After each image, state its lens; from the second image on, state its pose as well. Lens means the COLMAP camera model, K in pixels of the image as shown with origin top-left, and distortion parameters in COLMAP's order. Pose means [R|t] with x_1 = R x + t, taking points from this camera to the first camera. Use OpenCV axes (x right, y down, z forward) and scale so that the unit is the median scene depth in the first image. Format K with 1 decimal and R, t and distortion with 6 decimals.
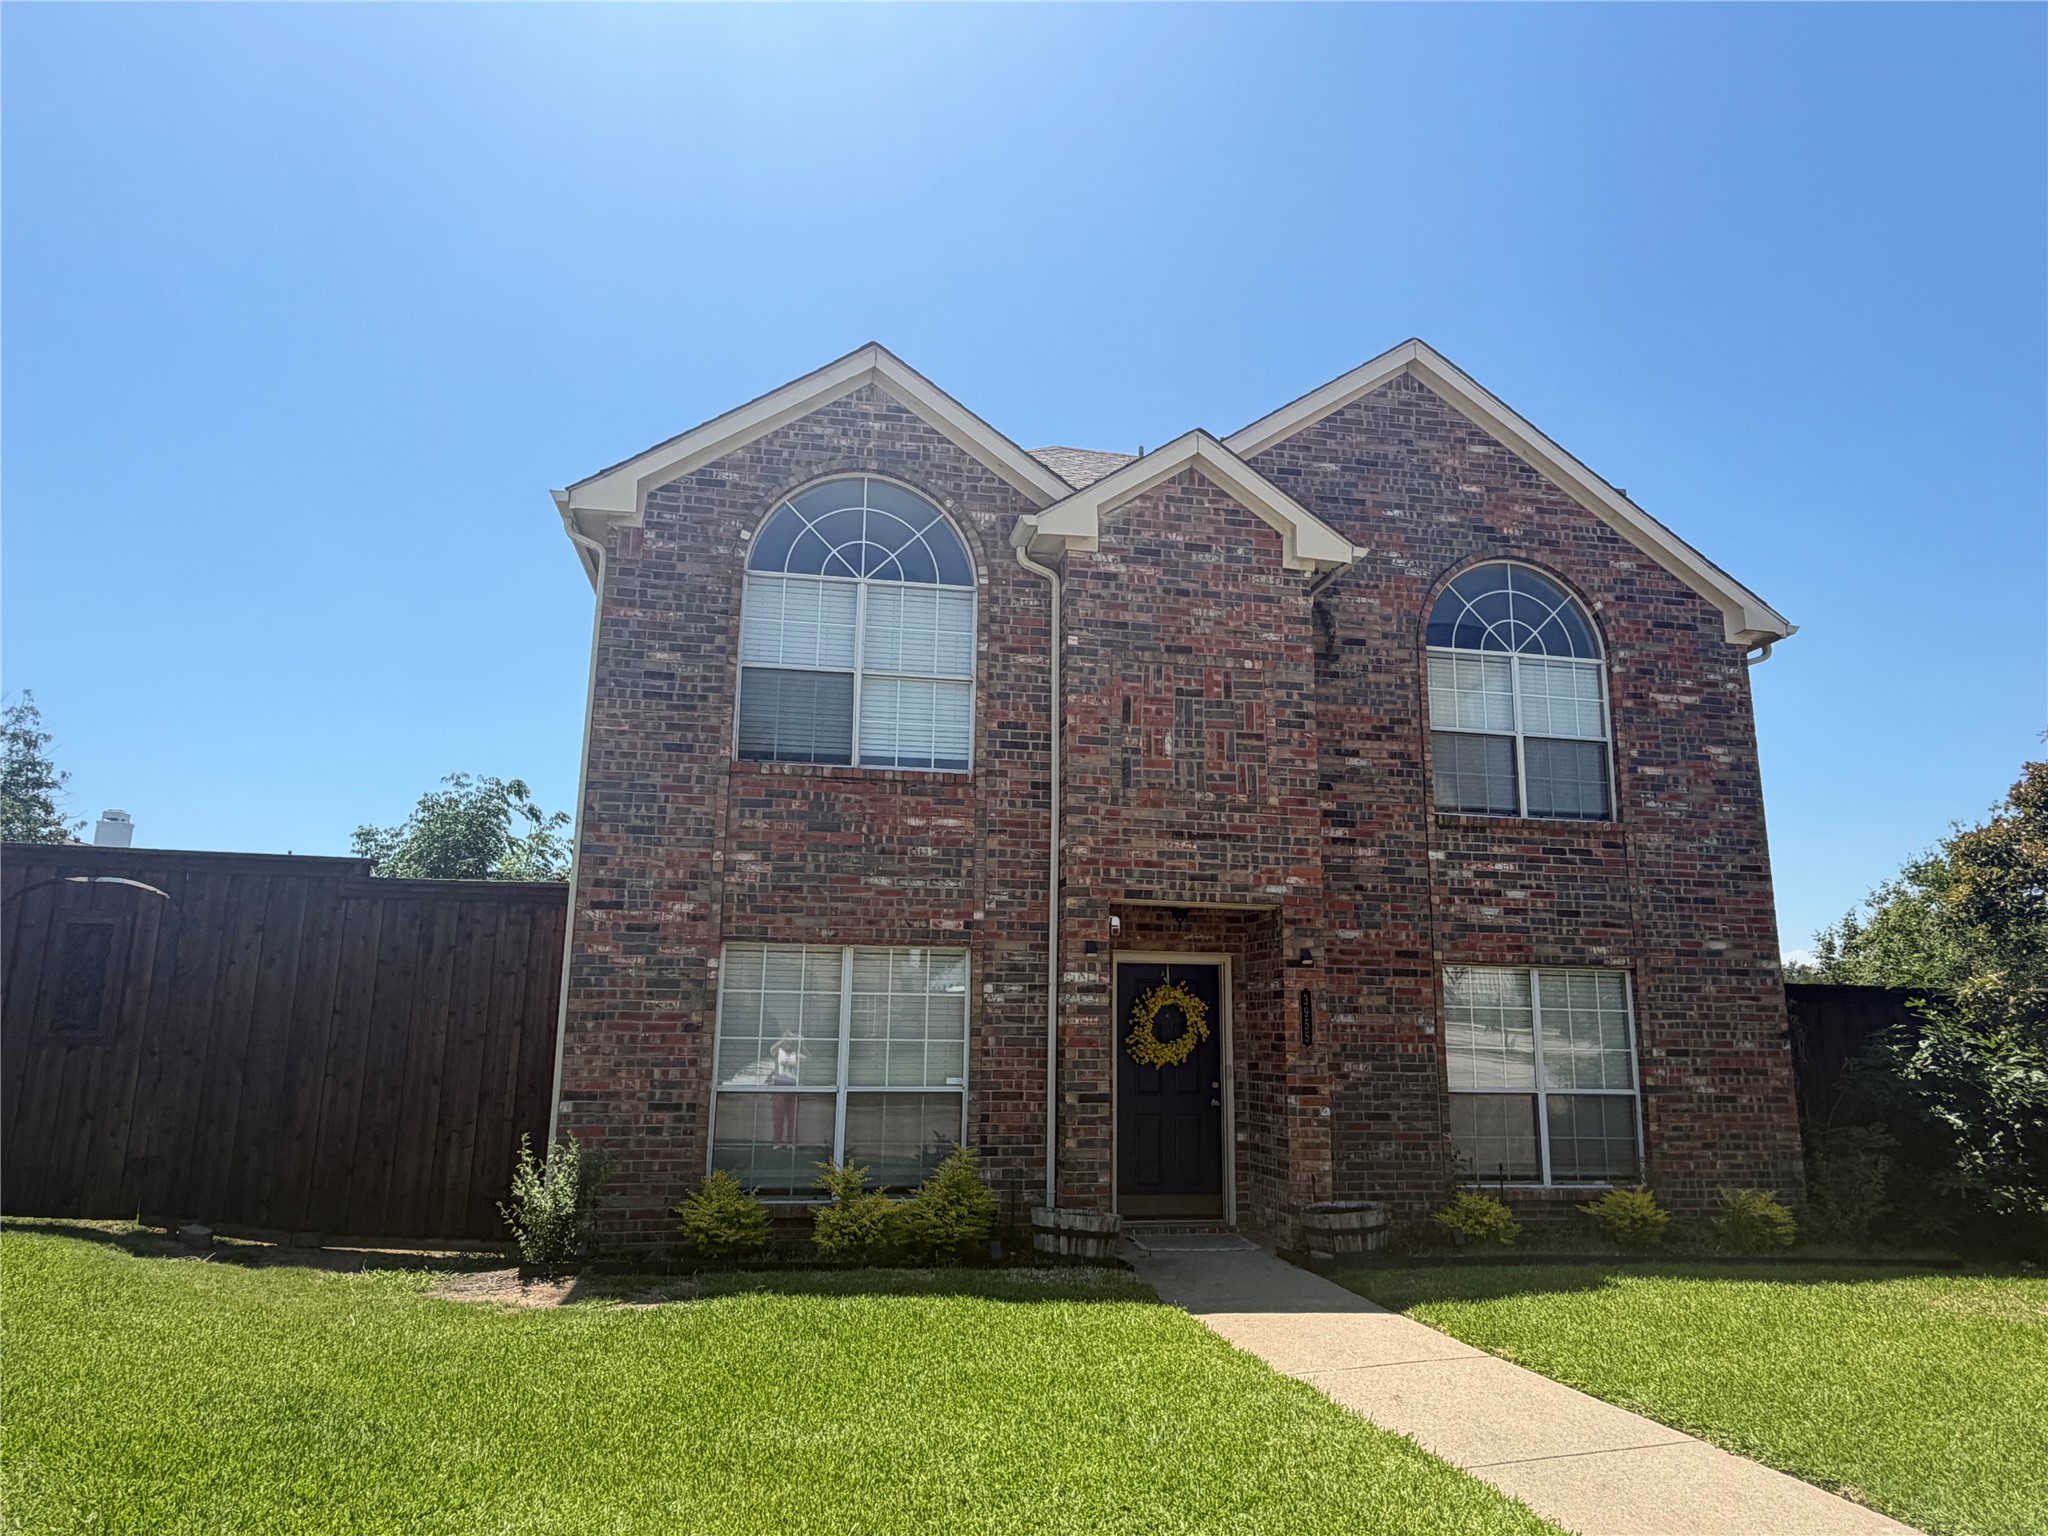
lens RADIAL K [[1239.4, 0, 1020.2], [0, 1239.4, 769.5], [0, 0, 1]] dist [-0.004560, -0.001723]
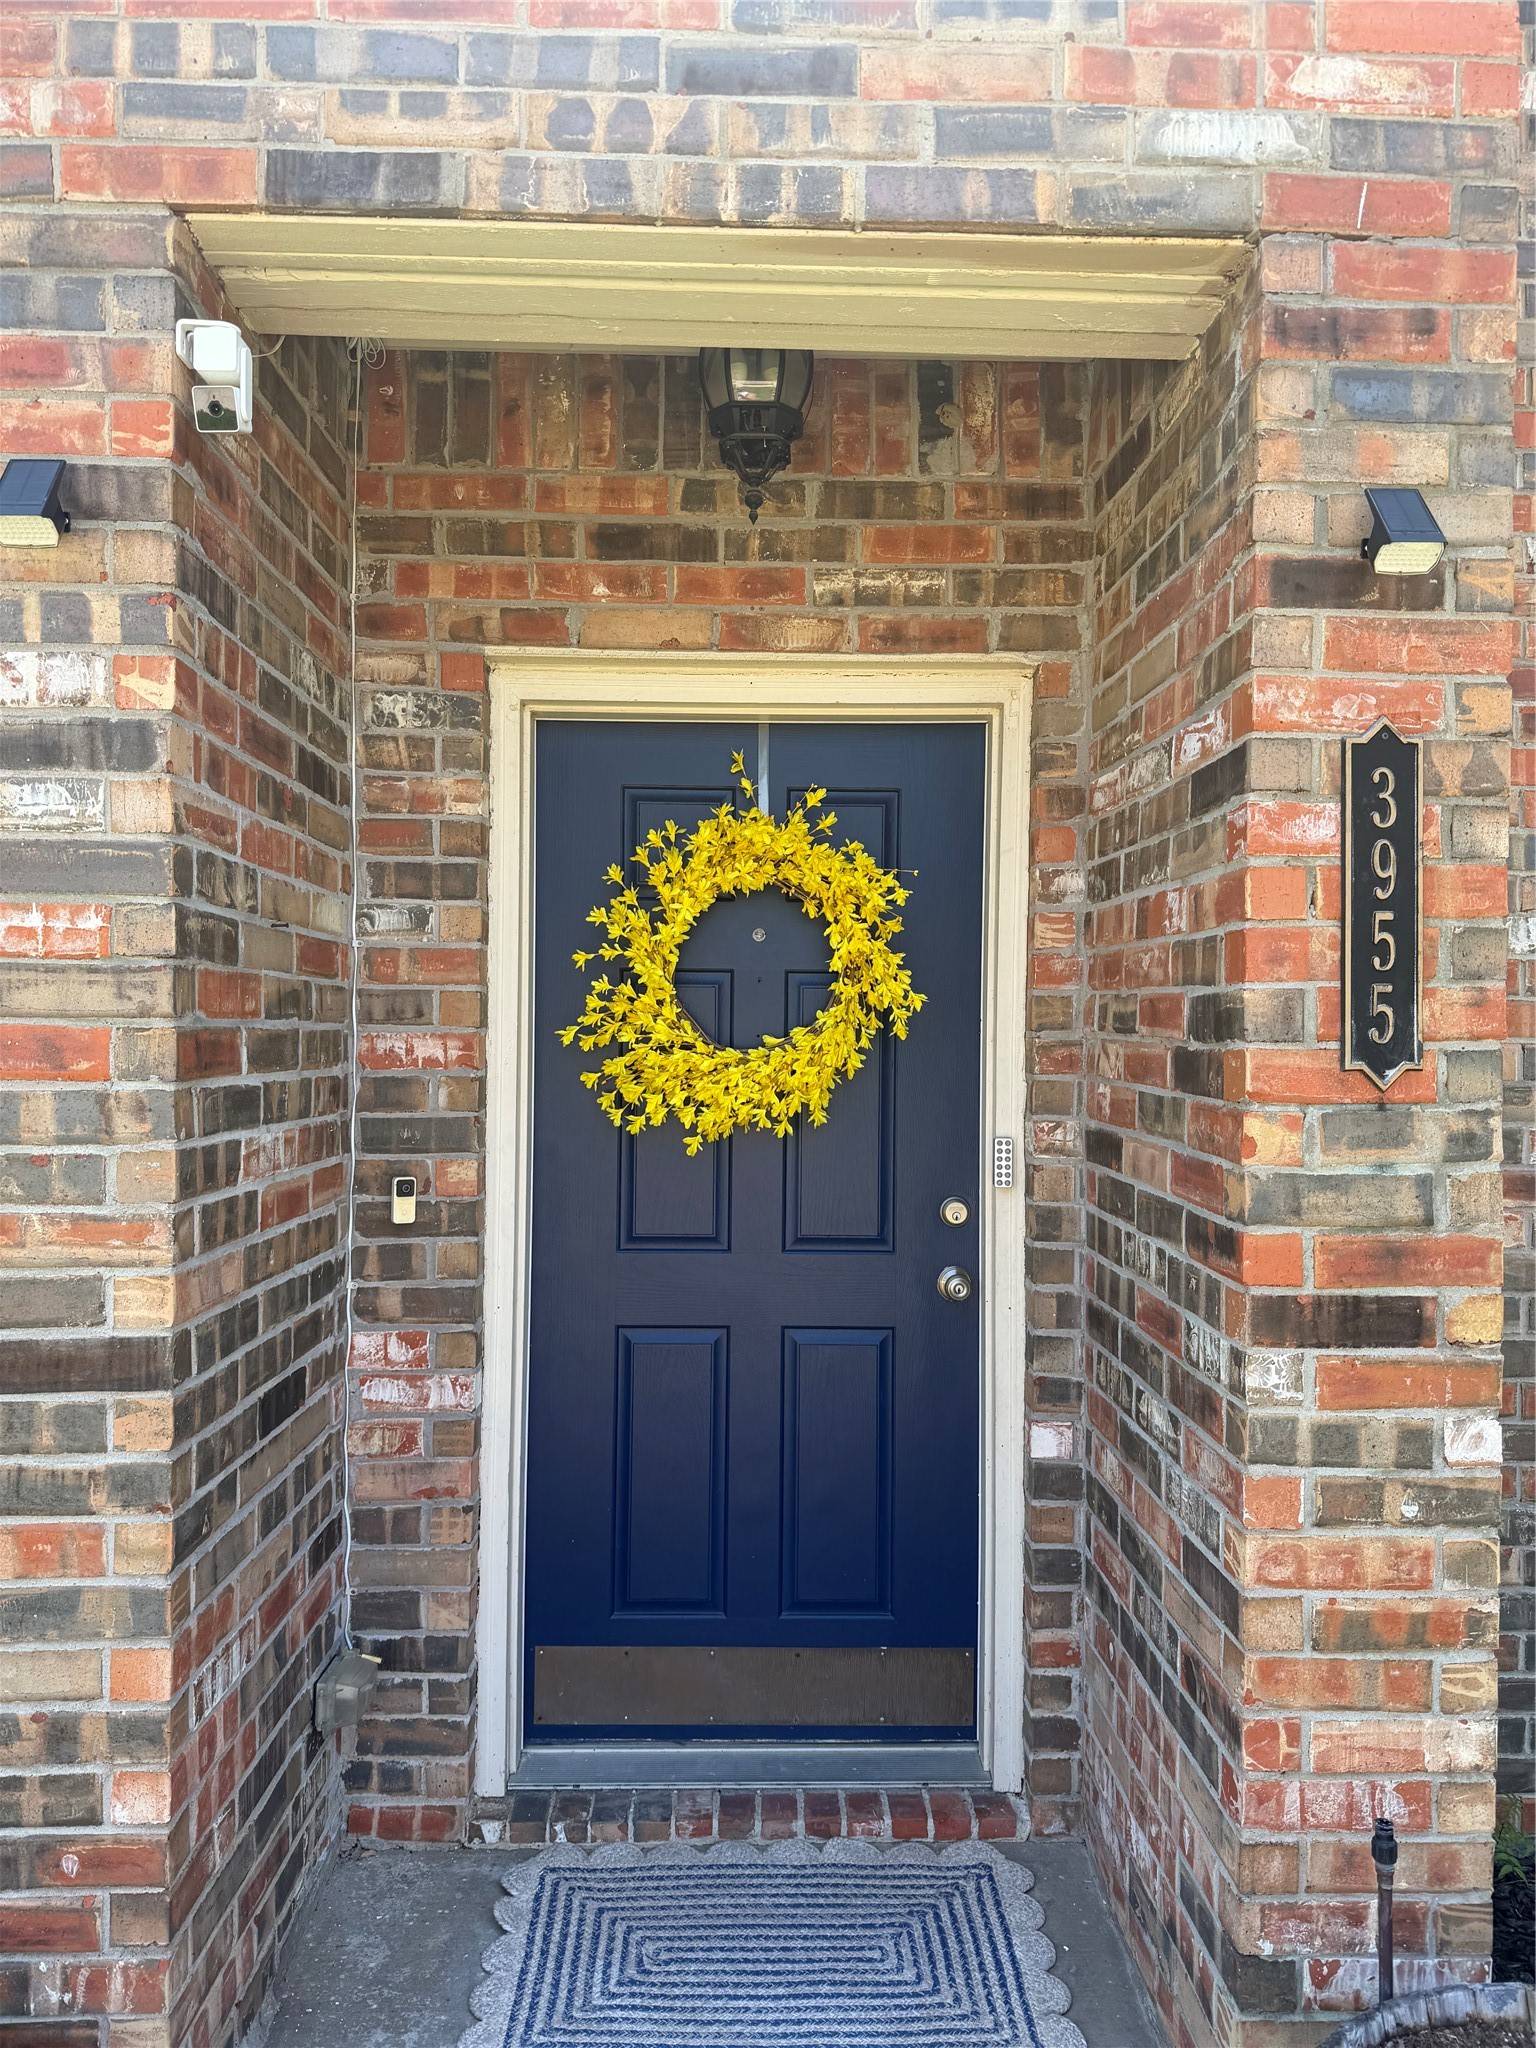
lens RADIAL K [[1423.2, 0, 765.6], [0, 1423.2, 1032.1], [0, 0, 1]] dist [0.013620, -0.007261]
pose [[0.986931, -0.004987, -0.161068, 0.175954], [0.039583, 0.976400, 0.212310, 0.169548], [0.156208, -0.215911, 0.963837, 0.779851]]
